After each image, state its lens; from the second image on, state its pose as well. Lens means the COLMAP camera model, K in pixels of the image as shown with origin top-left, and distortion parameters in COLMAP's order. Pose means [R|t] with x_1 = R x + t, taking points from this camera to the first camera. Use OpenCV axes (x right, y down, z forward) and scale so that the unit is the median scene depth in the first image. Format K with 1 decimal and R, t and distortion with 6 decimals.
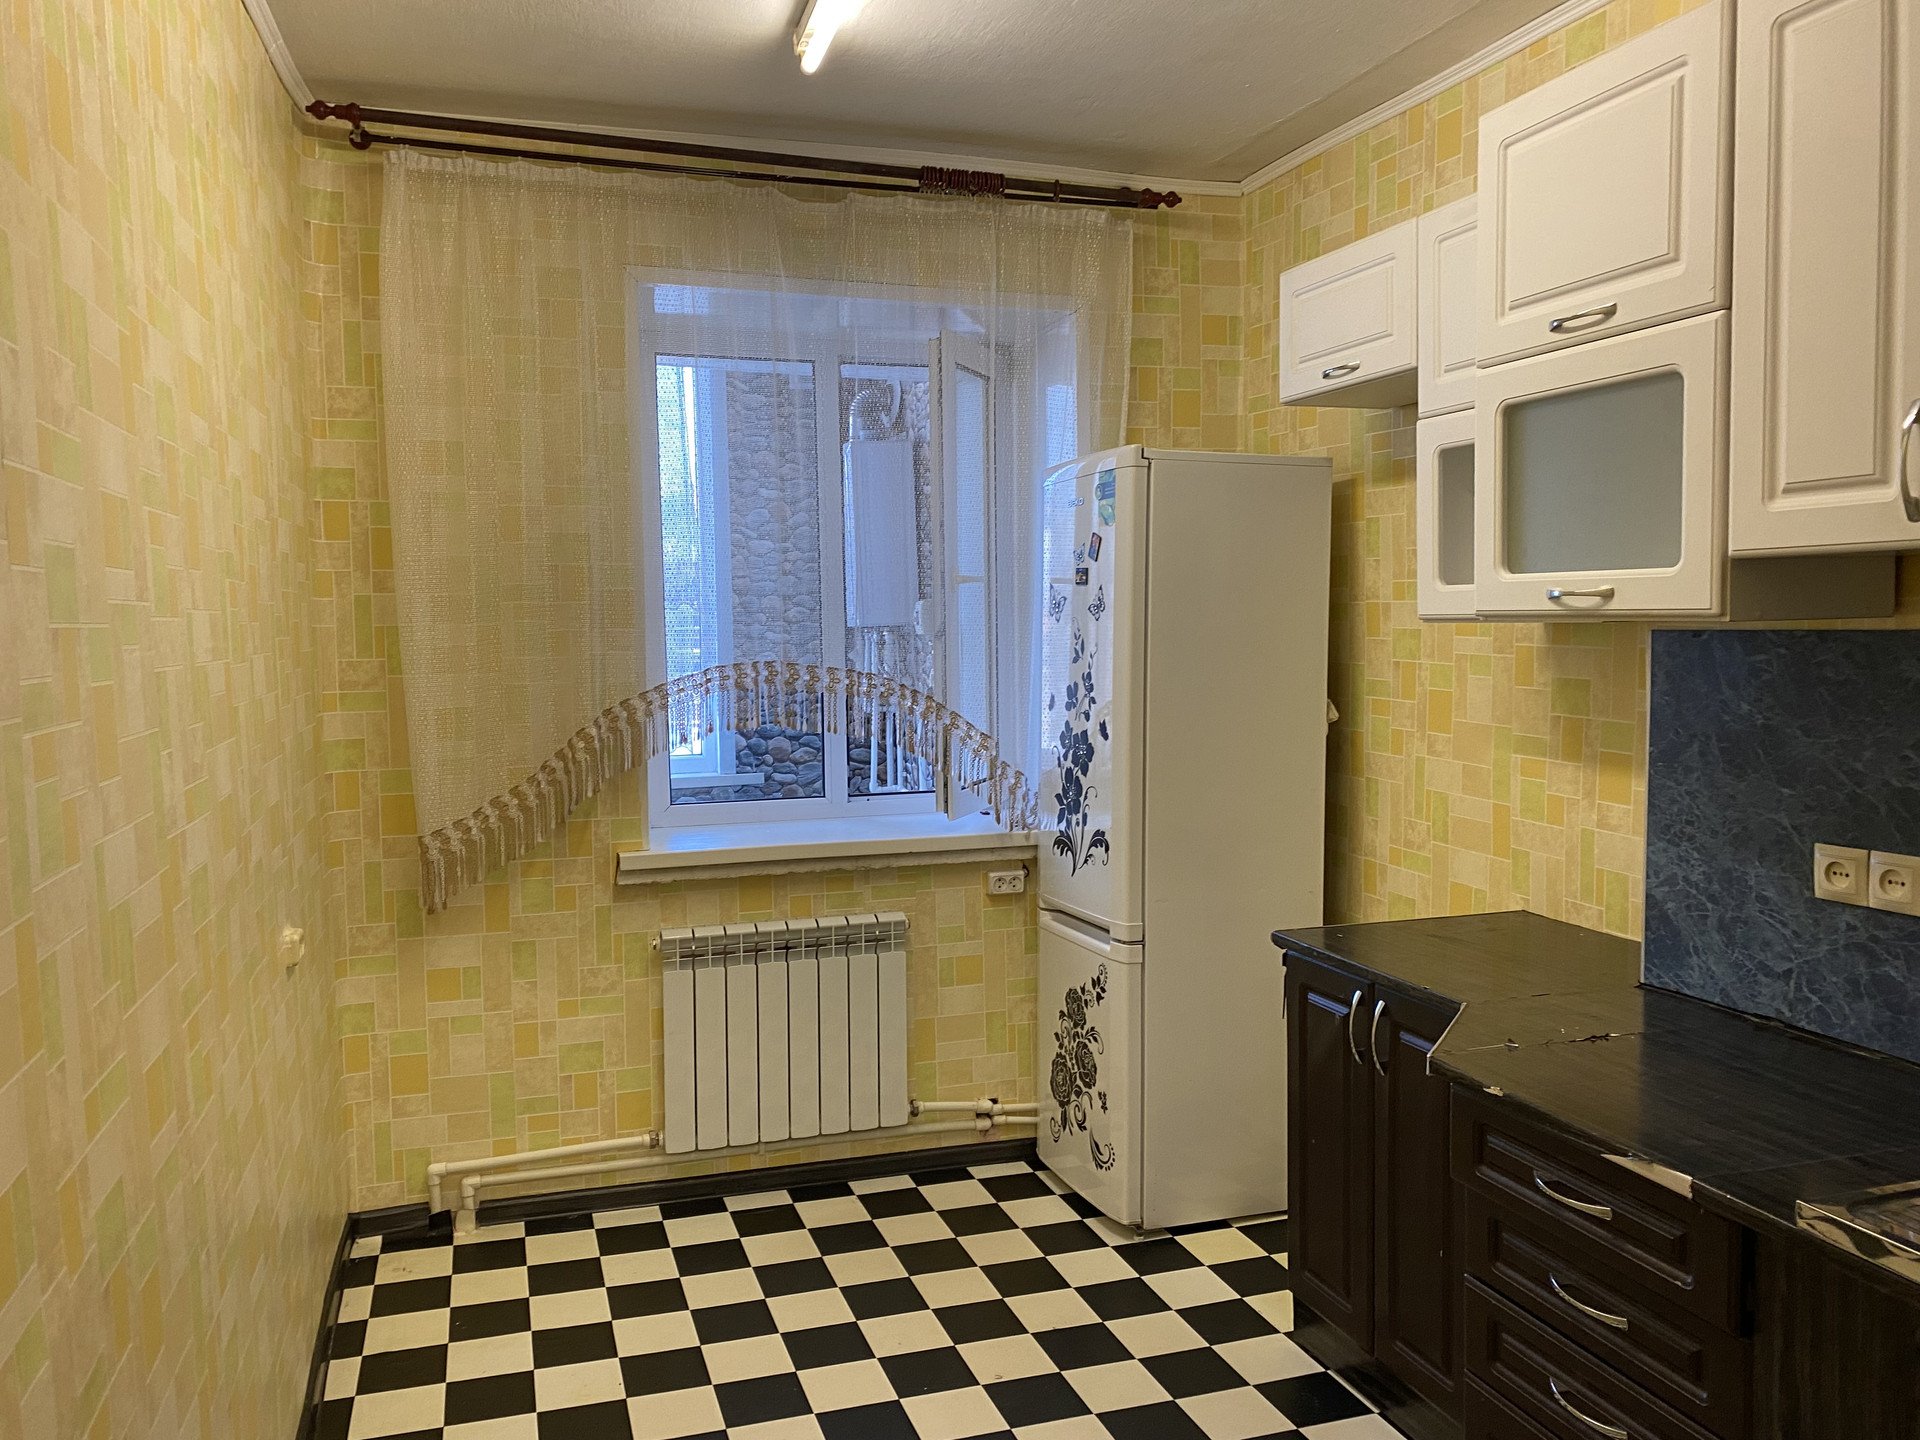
lens RADIAL K [[1440.0, 0, 957.2], [0, 1440.0, 726.5], [0, 0, 1]] dist [0.010464, -0.019260]
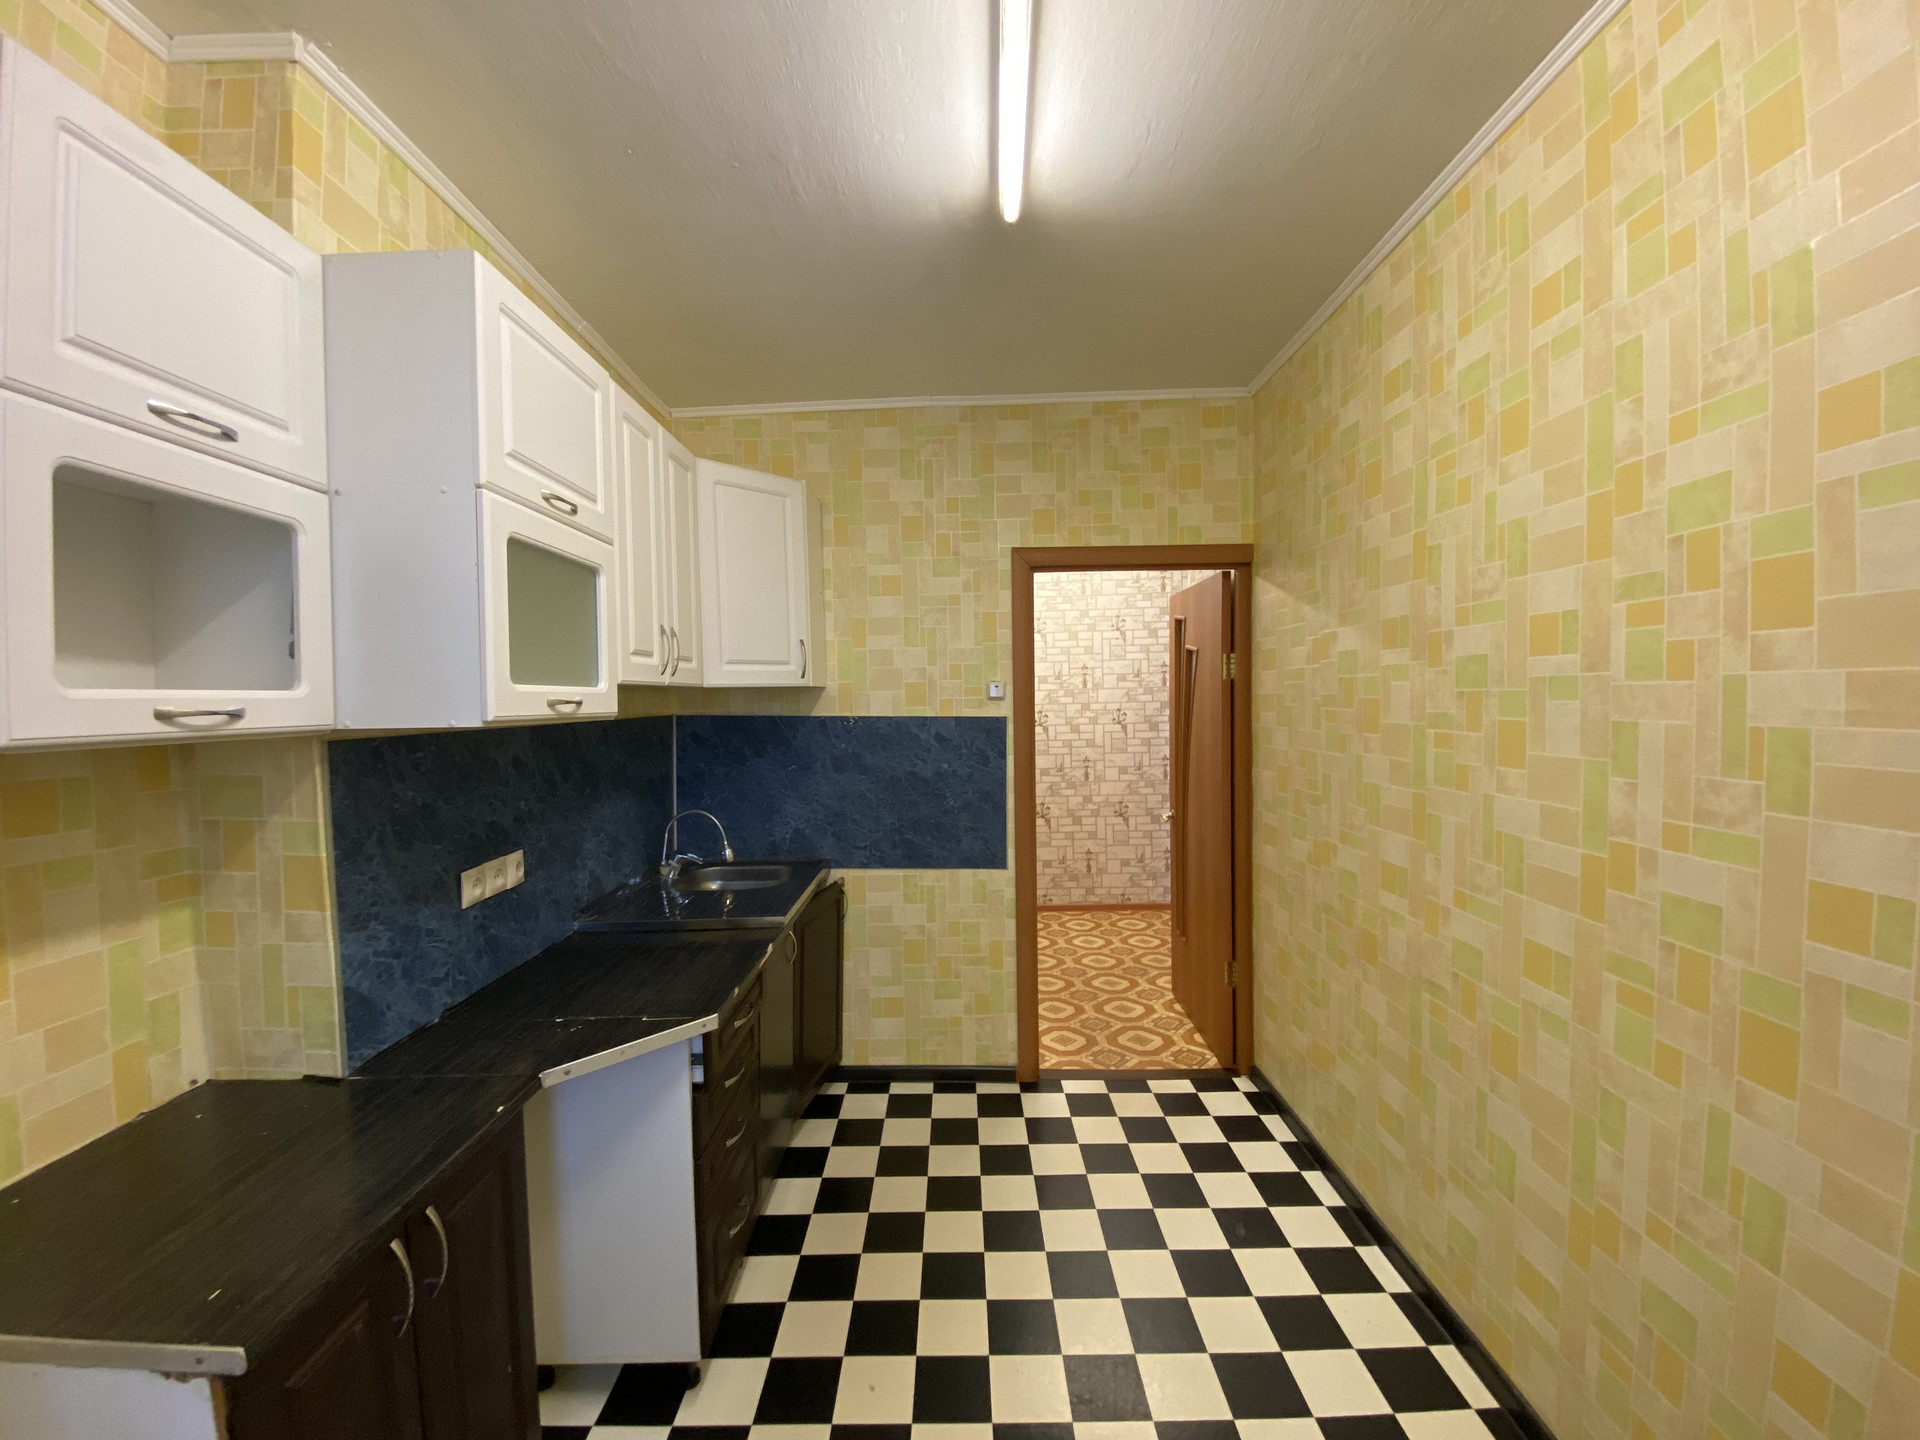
lens RADIAL K [[765.9, 0, 959.4], [0, 765.9, 715.0], [0, 0, 1]] dist [-0.013339, -0.000428]
pose [[-0.948434, 0.026293, 0.315884, -0.142915], [0.058019, 0.994117, 0.091457, -0.118348], [-0.311621, 0.105068, -0.944380, 1.485204]]
